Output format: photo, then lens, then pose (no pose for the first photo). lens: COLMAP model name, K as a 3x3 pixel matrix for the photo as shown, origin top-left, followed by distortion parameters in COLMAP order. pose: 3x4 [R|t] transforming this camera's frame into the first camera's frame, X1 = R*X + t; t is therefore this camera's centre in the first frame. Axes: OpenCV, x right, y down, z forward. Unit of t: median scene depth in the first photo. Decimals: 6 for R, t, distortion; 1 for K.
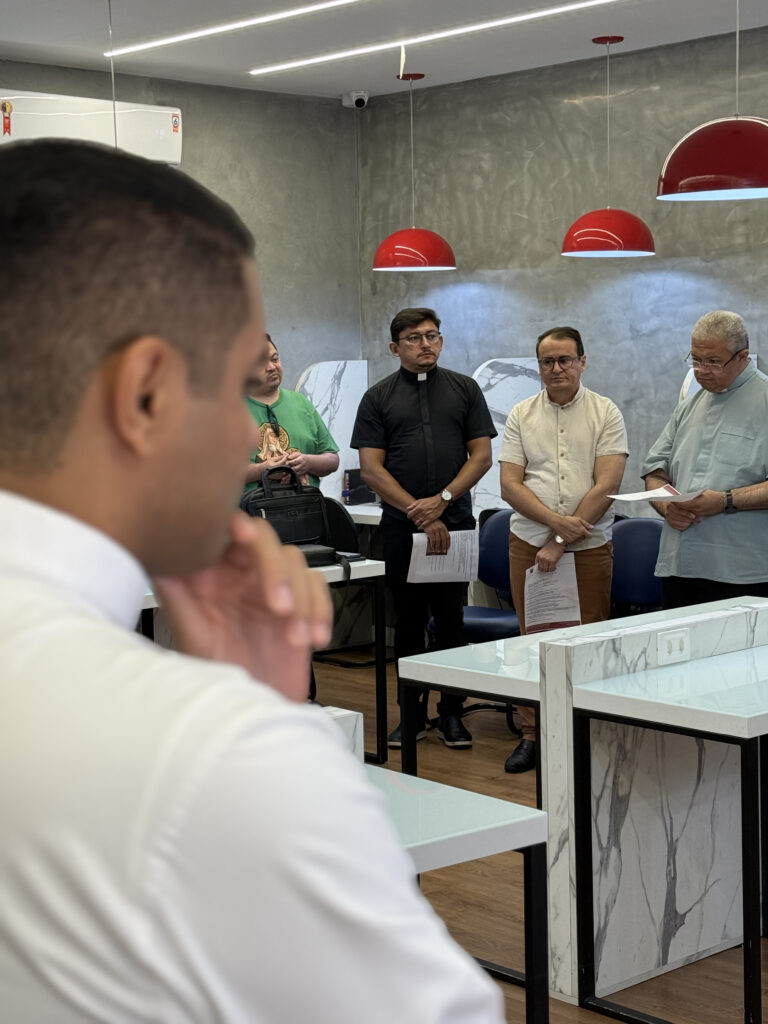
lens RADIAL K [[1803.1, 0, 382.8], [0, 1803.1, 506.2], [0, 0, 1]] dist [0.154725, 0.000000]
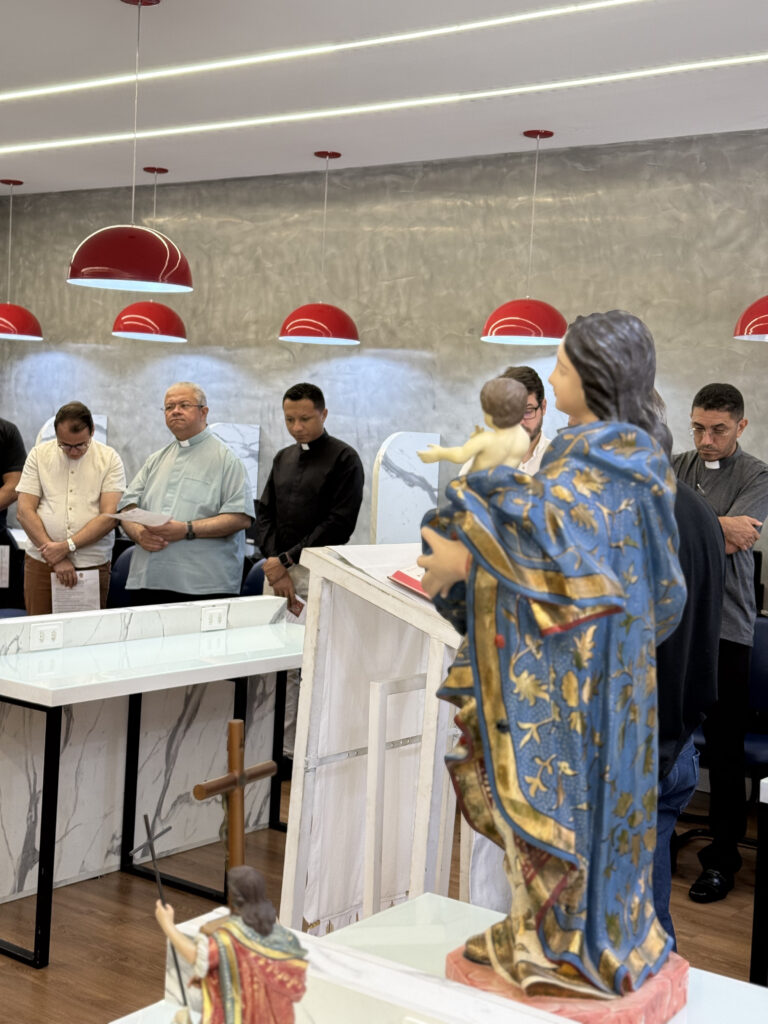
lens RADIAL K [[1414.2, 0, 393.4], [0, 1414.2, 513.4], [0, 0, 1]] dist [0.135528, 0.000000]
pose [[0.981122, 0.062384, 0.183051, 0.130969], [-0.057591, 0.997847, -0.031390, 0.006305], [-0.184615, 0.020255, 0.982602, -0.009282]]
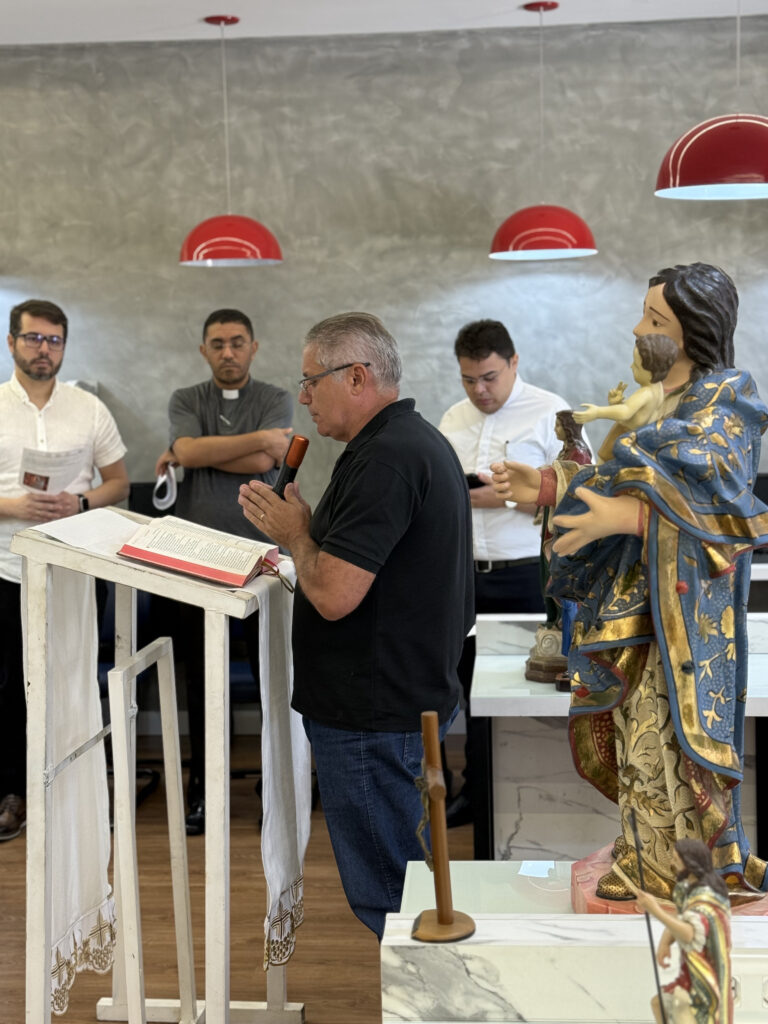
lens RADIAL K [[1534.0, 0, 386.7], [0, 1534.0, 511.3], [0, 0, 1]] dist [0.116105, 0.000000]
pose [[0.743359, -0.059150, 0.666272, -0.024827], [0.064524, 0.997778, 0.016591, -0.001888], [-0.665773, 0.030657, 0.745524, 0.055829]]
